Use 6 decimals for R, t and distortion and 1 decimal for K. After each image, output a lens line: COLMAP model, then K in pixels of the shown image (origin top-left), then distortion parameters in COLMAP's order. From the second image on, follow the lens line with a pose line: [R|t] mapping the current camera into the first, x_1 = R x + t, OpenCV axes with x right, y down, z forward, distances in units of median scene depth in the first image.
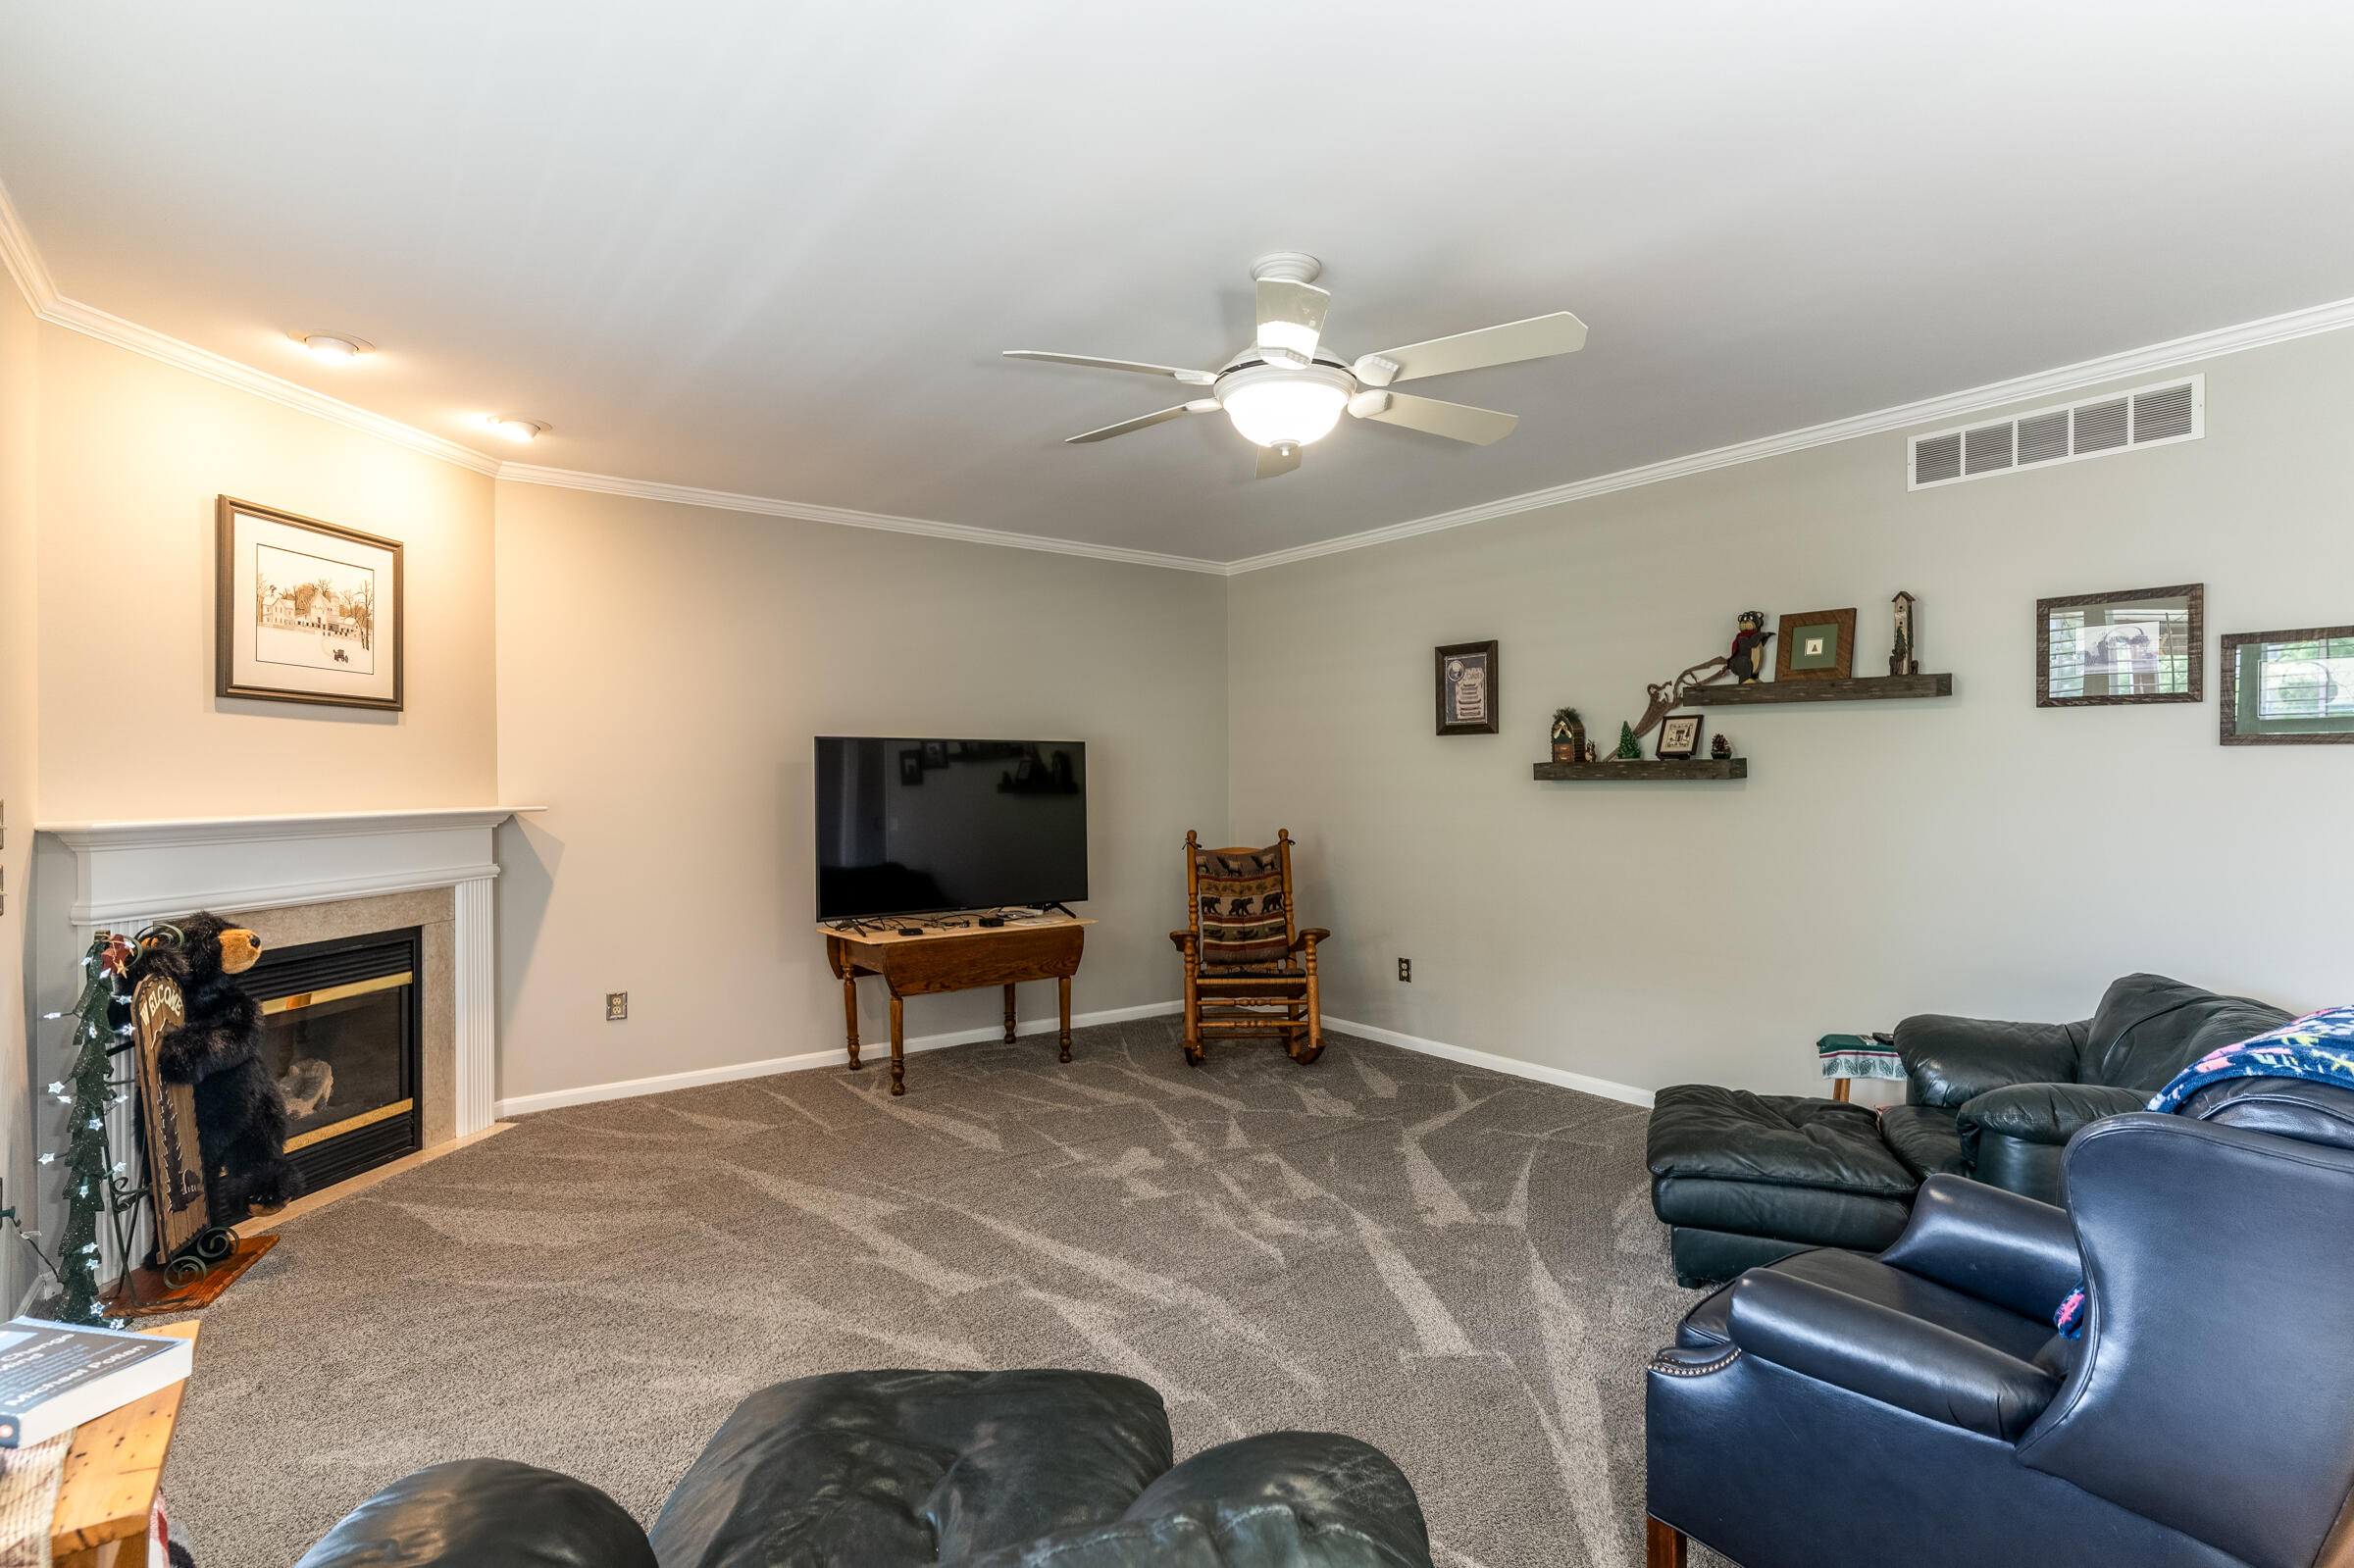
lens RADIAL K [[1181.9, 0, 1177.0], [0, 1181.9, 784.0], [0, 0, 1]] dist [0.022693, -0.000226]
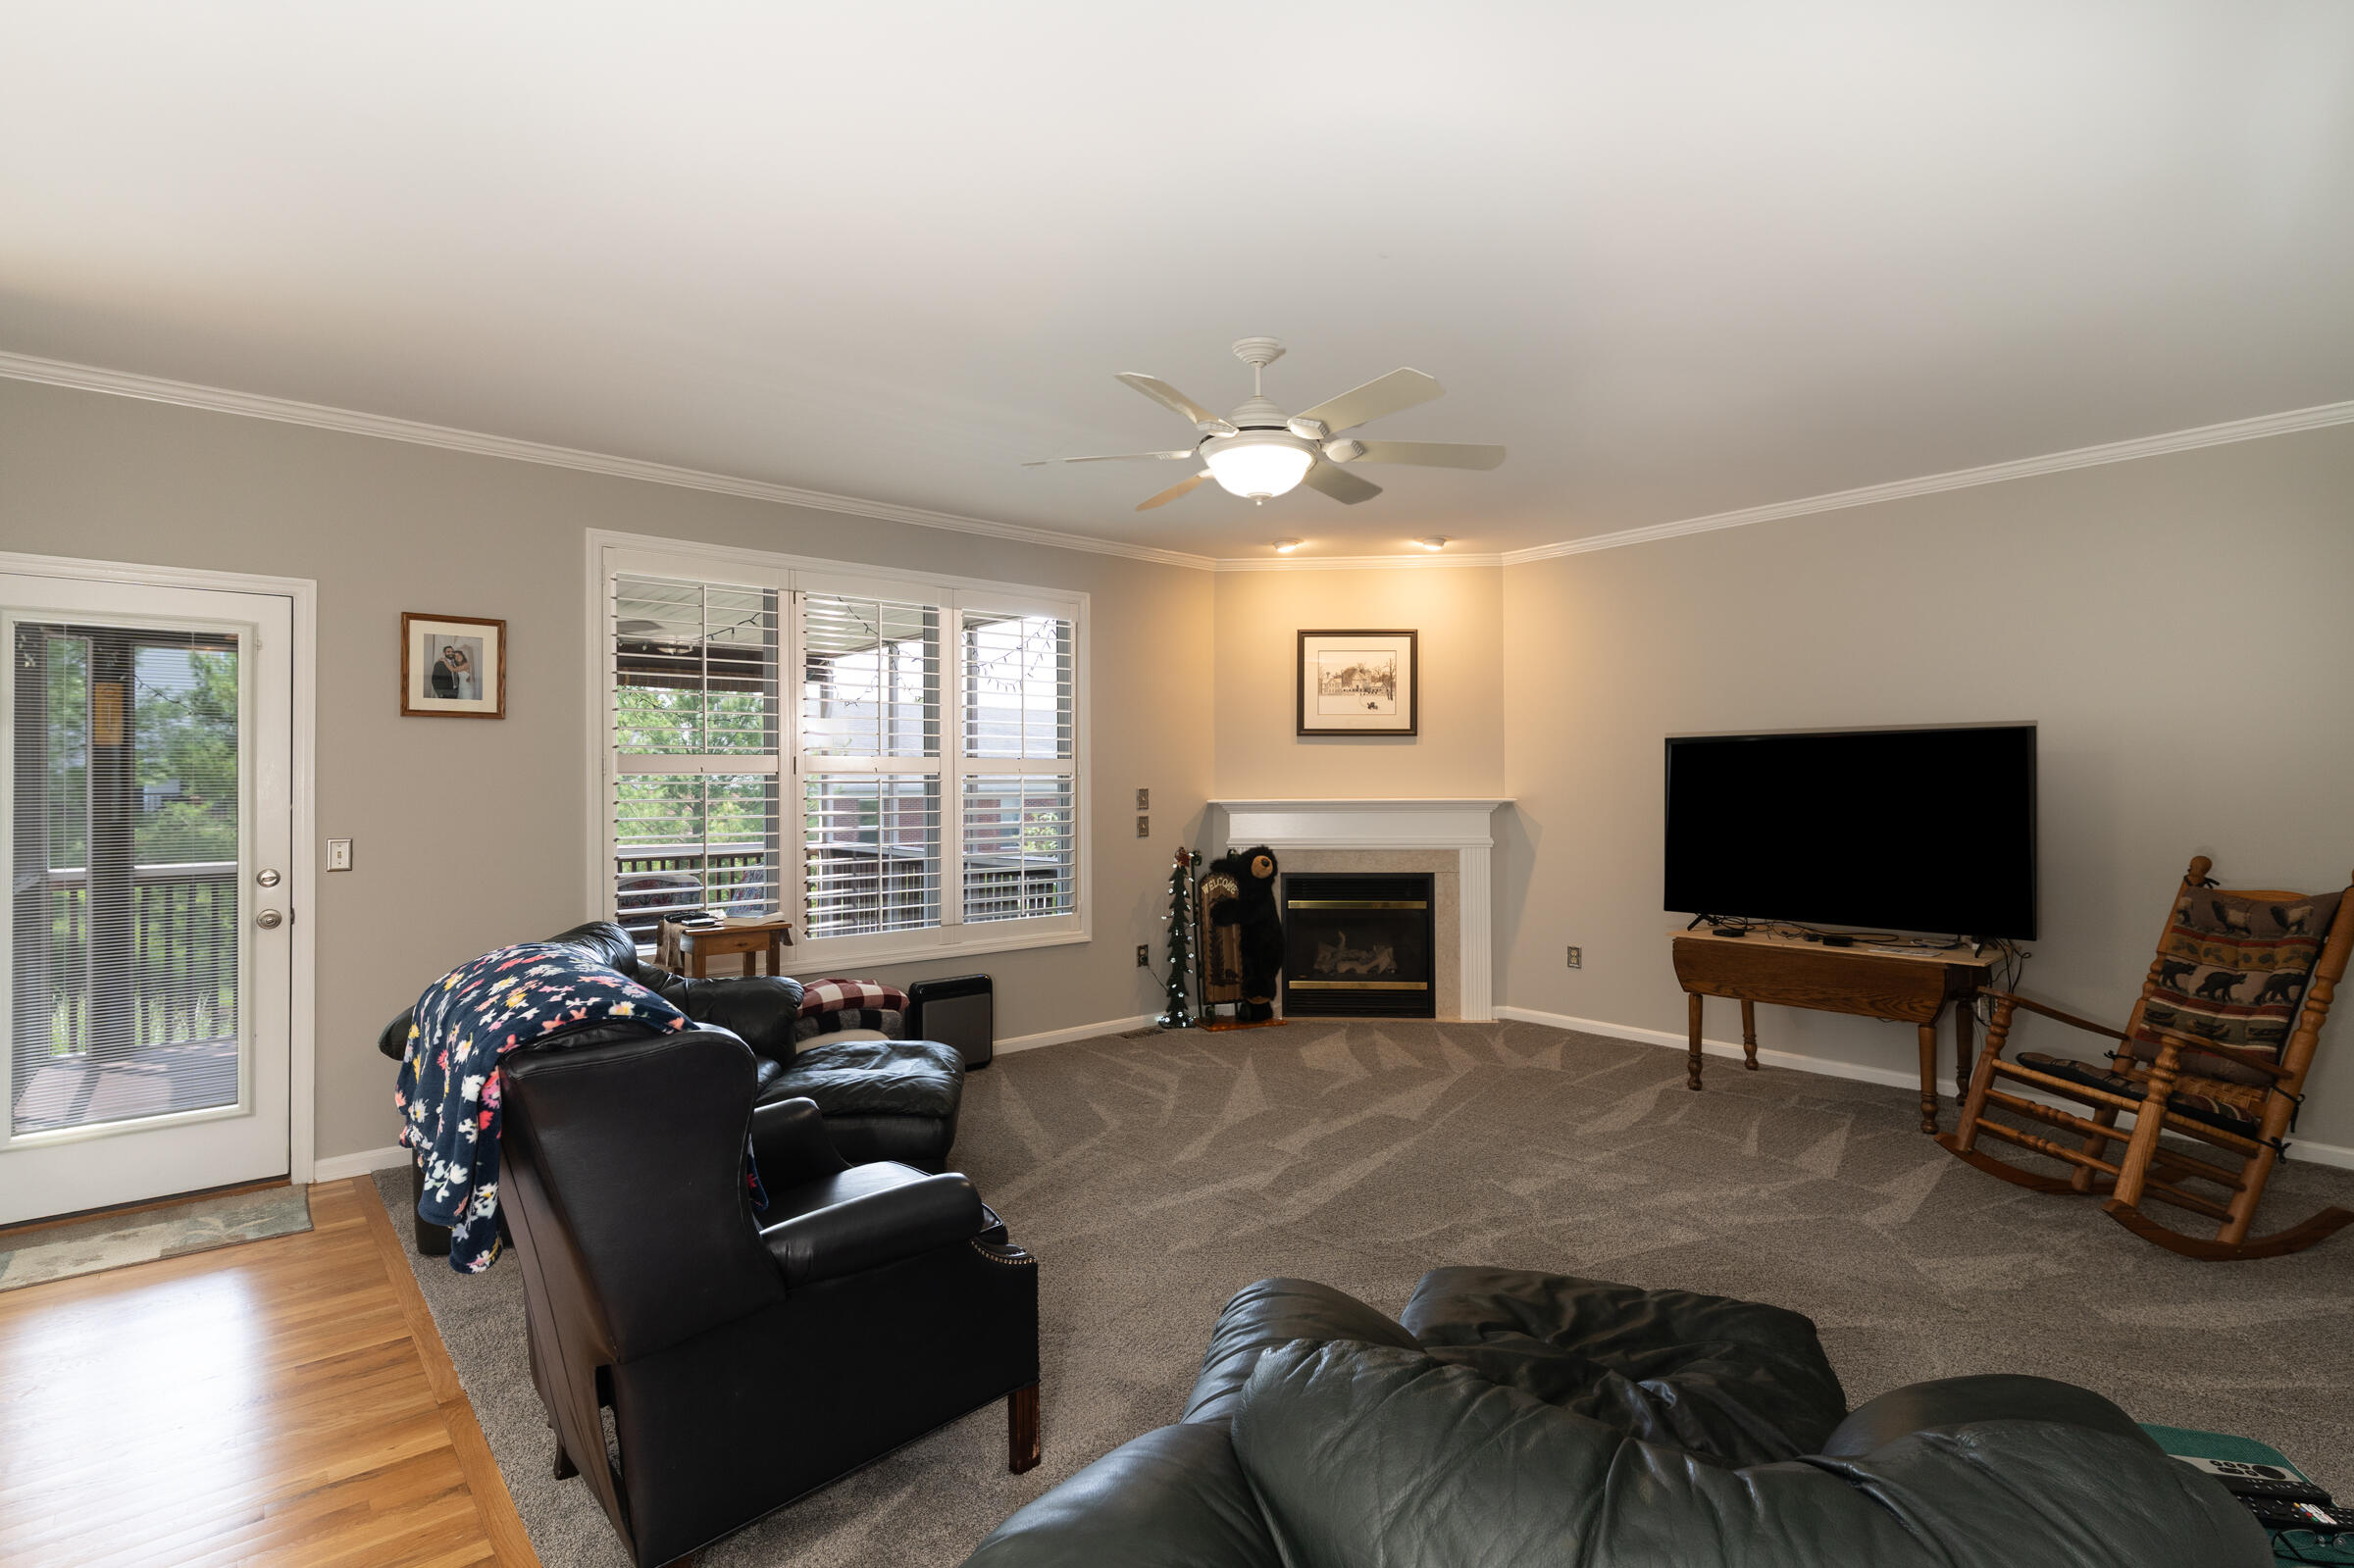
lens RADIAL K [[1129.5, 0, 1184.7], [0, 1129.5, 781.1], [0, 0, 1]] dist [0.012632, 0.000319]
pose [[0.069274, -0.000206, -0.997598, 0.809982], [-0.002165, 0.999998, -0.000357, 0.000281], [0.997595, 0.002184, 0.069273, 0.575768]]
